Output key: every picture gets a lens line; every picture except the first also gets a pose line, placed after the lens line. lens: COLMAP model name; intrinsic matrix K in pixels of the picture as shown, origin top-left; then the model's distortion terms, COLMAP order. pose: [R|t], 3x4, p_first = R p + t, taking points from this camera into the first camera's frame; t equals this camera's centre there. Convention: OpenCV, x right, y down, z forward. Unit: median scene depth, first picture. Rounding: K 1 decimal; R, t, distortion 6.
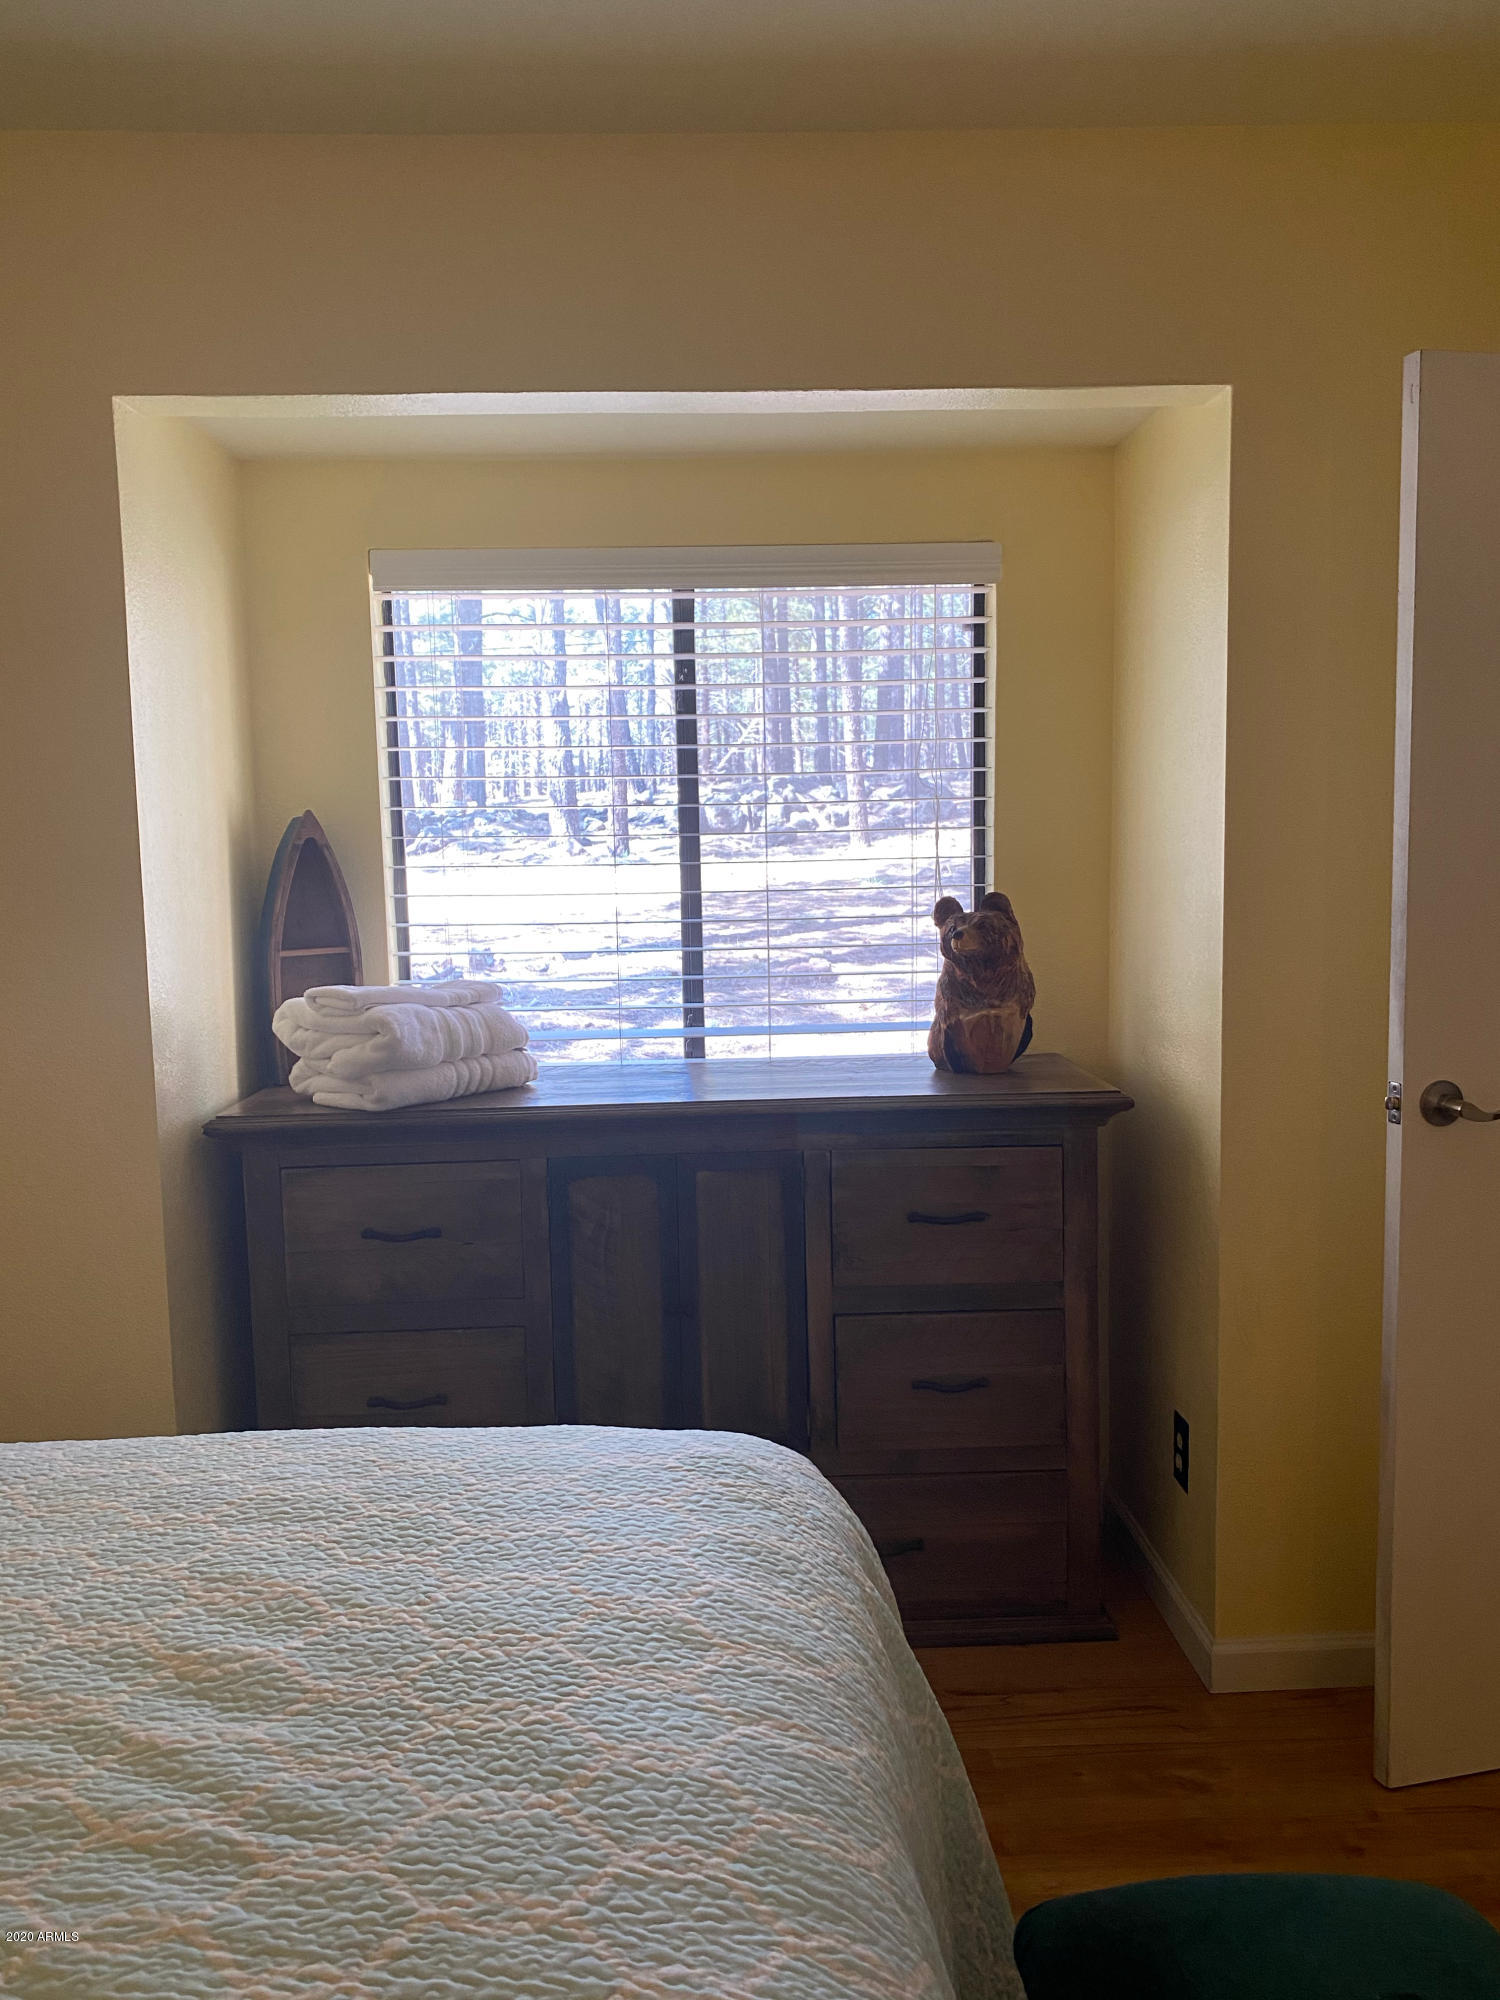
lens RADIAL K [[1550.7, 0, 747.9], [0, 1550.7, 992.0], [0, 0, 1]] dist [0.029464, -0.017529]
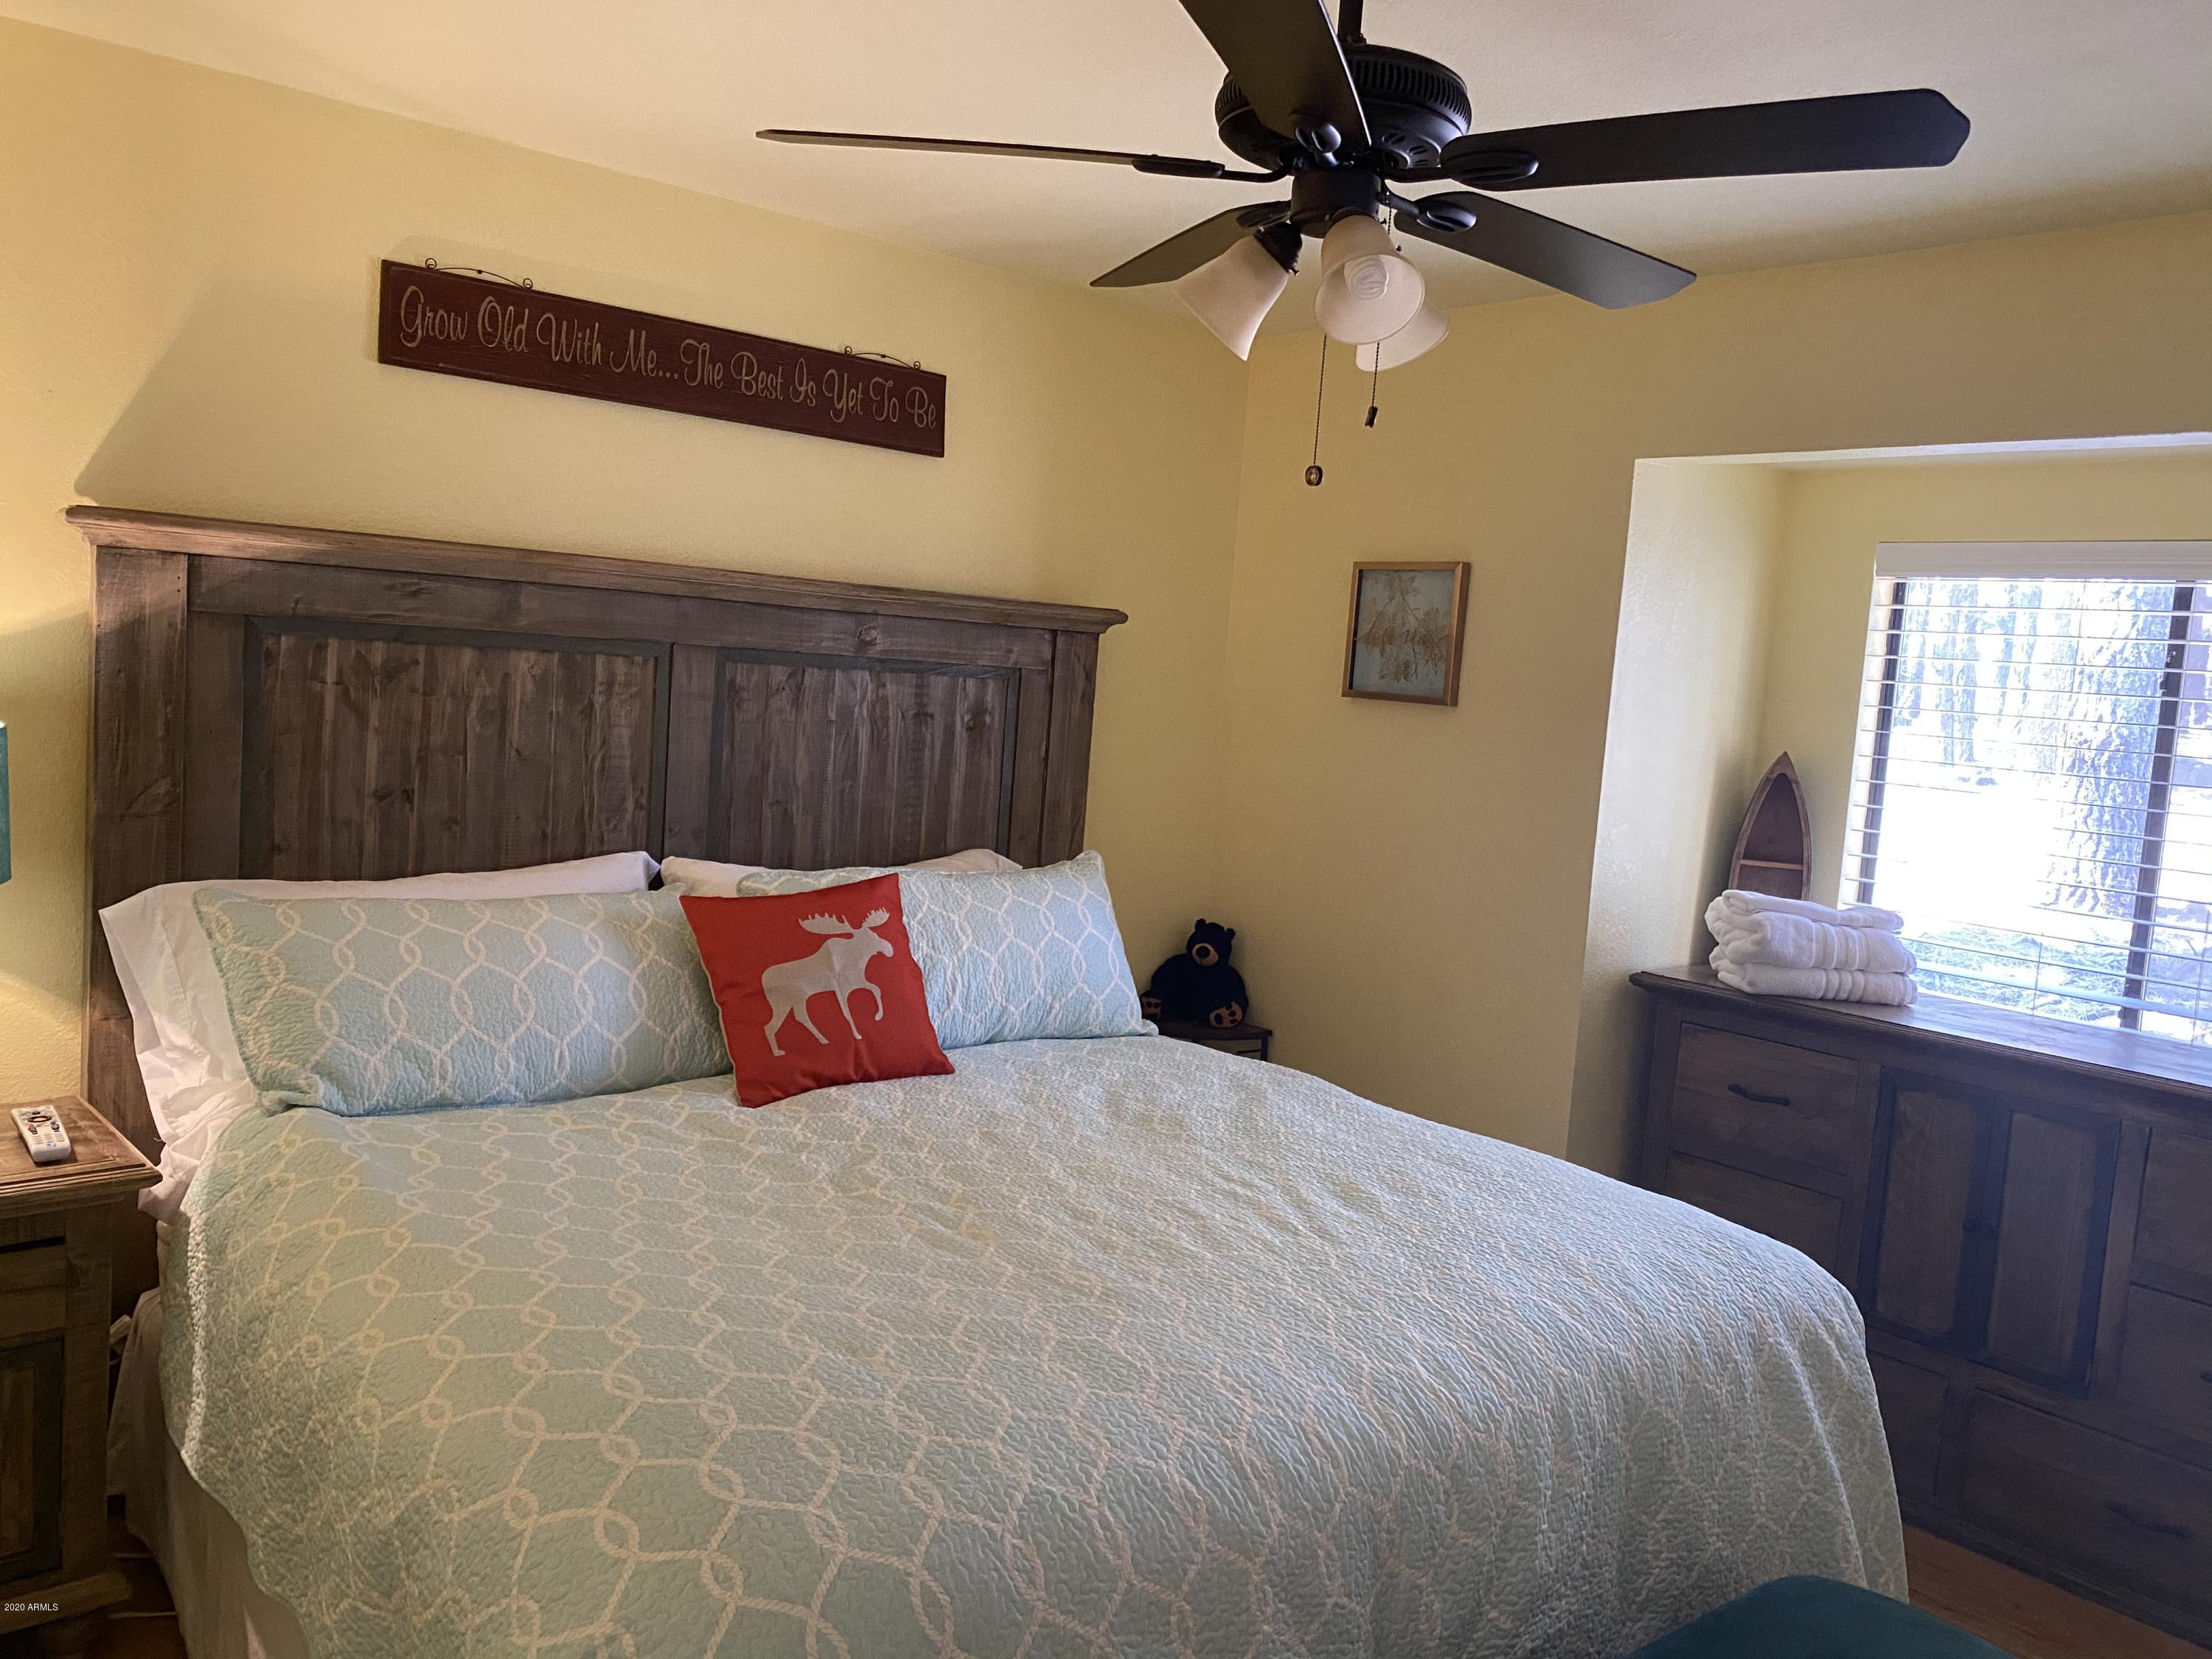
lens RADIAL K [[1687.3, 0, 1106.0], [0, 1687.3, 829.5], [0, 0, 1]] dist [0.084099, -0.143477]
pose [[0.622511, 0.140930, -0.769817, 0.473405], [-0.168467, 0.984723, 0.044042, -0.026611], [0.764263, 0.102273, 0.636743, -0.294401]]
